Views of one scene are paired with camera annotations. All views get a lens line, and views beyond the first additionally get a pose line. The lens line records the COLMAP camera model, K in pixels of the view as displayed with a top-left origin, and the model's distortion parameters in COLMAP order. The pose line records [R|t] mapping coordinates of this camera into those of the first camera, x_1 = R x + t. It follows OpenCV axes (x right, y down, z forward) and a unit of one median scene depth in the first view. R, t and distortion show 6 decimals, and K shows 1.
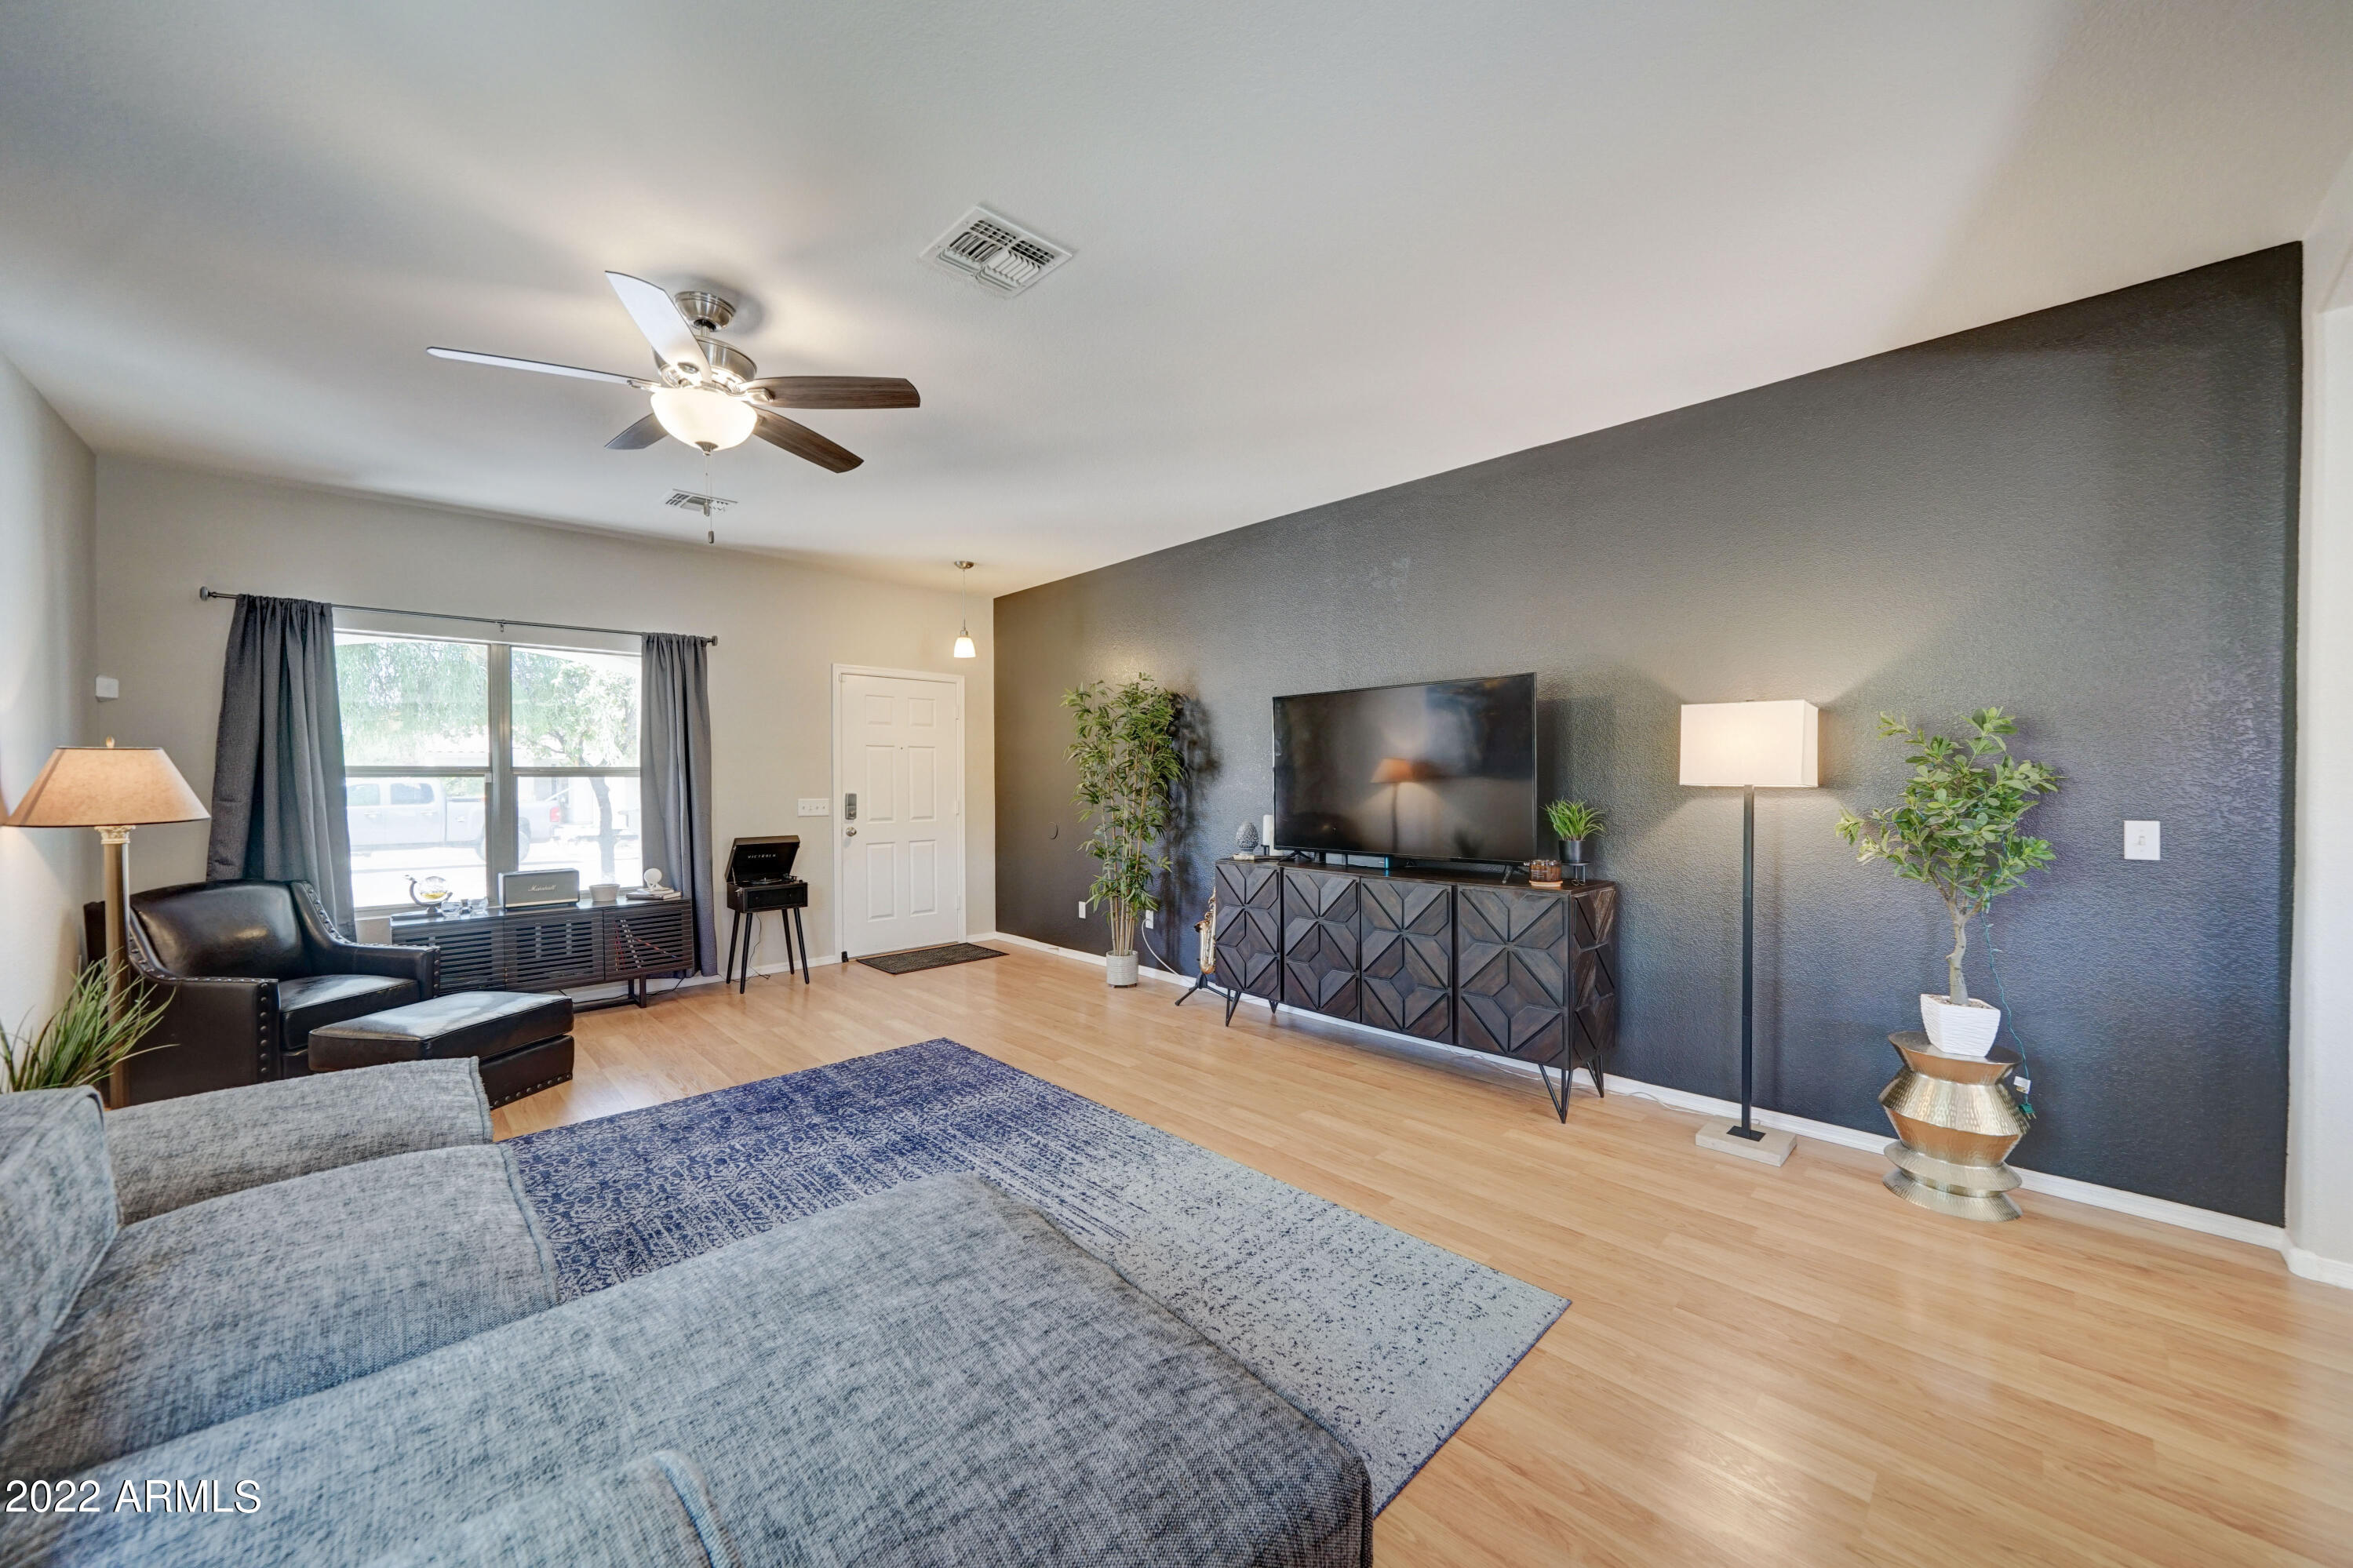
lens RADIAL K [[902.6, 0, 1175.2], [0, 902.6, 779.5], [0, 0, 1]] dist [-0.003118, -0.000174]
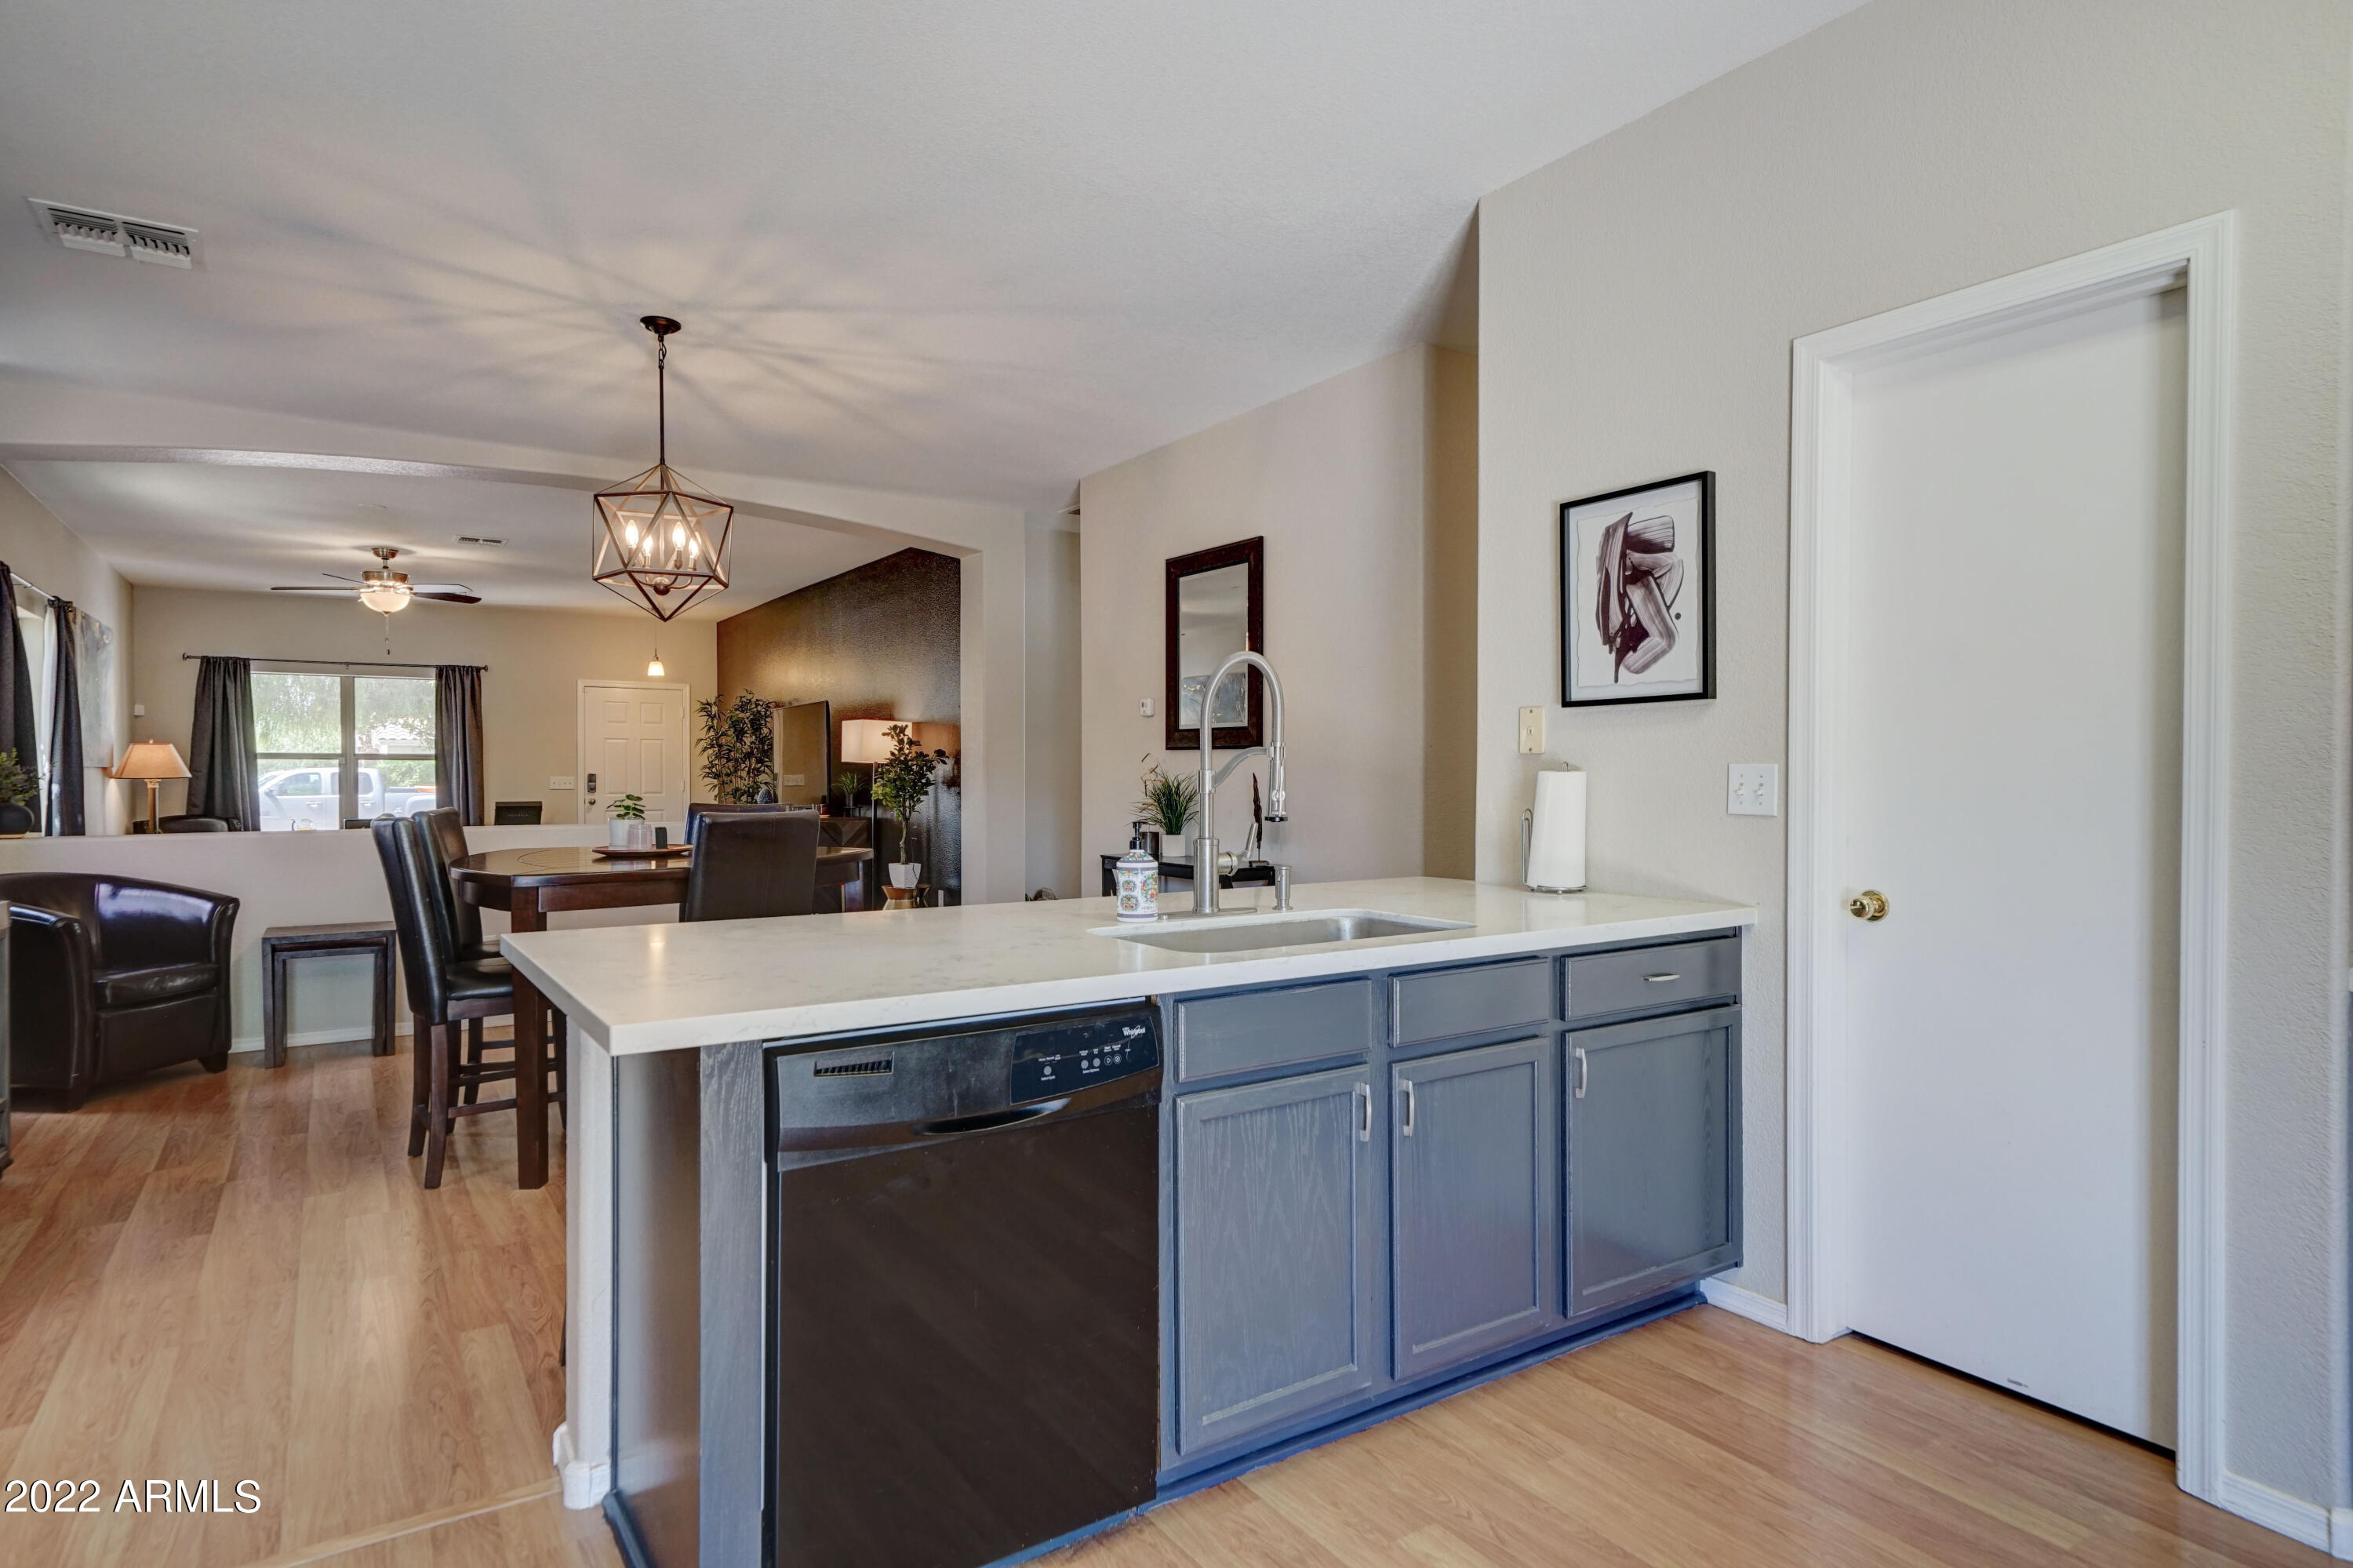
lens RADIAL K [[1280.0, 0, 1174.3], [0, 1280.0, 784.0], [0, 0, 1]] dist [0.008395, 0.000477]
pose [[0.983140, 0.004224, -0.182808, 1.129850], [-0.003142, 0.999976, 0.006206, 0.021935], [0.182830, -0.005526, 0.983129, -0.988364]]
